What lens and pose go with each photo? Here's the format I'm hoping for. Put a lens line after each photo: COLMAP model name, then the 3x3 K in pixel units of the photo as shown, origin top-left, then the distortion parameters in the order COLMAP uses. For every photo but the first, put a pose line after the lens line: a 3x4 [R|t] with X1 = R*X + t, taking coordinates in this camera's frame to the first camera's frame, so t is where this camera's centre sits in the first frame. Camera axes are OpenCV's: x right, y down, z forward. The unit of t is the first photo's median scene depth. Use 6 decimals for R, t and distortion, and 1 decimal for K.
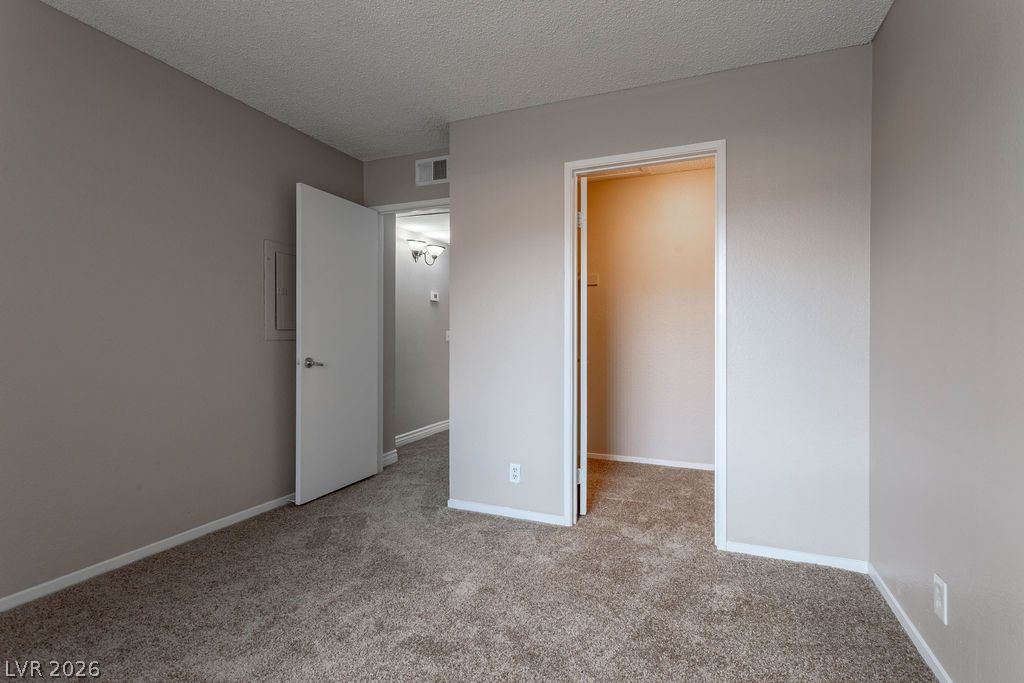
lens RADIAL K [[485.2, 0, 513.6], [0, 485.2, 340.3], [0, 0, 1]] dist [0.000339, 0.001115]
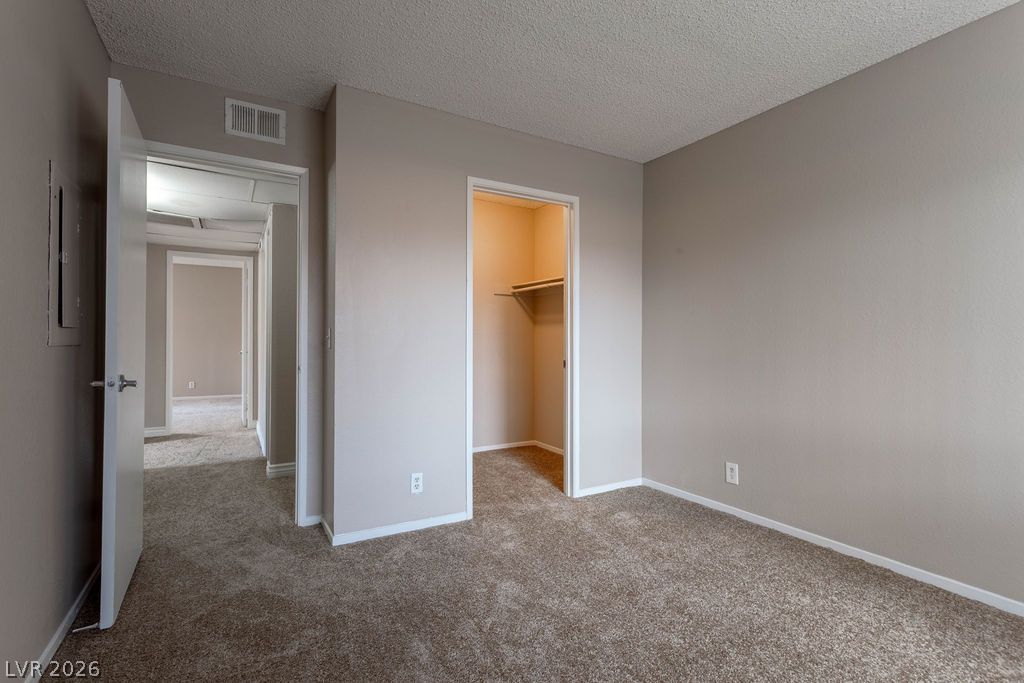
lens RADIAL K [[485.2, 0, 513.6], [0, 485.2, 340.3], [0, 0, 1]] dist [0.000339, 0.001115]
pose [[0.604277, 0.000833, 0.796774, -0.647175], [0.002353, 0.999993, -0.002829, -0.004284], [-0.796771, 0.003584, 0.604271, 0.269223]]
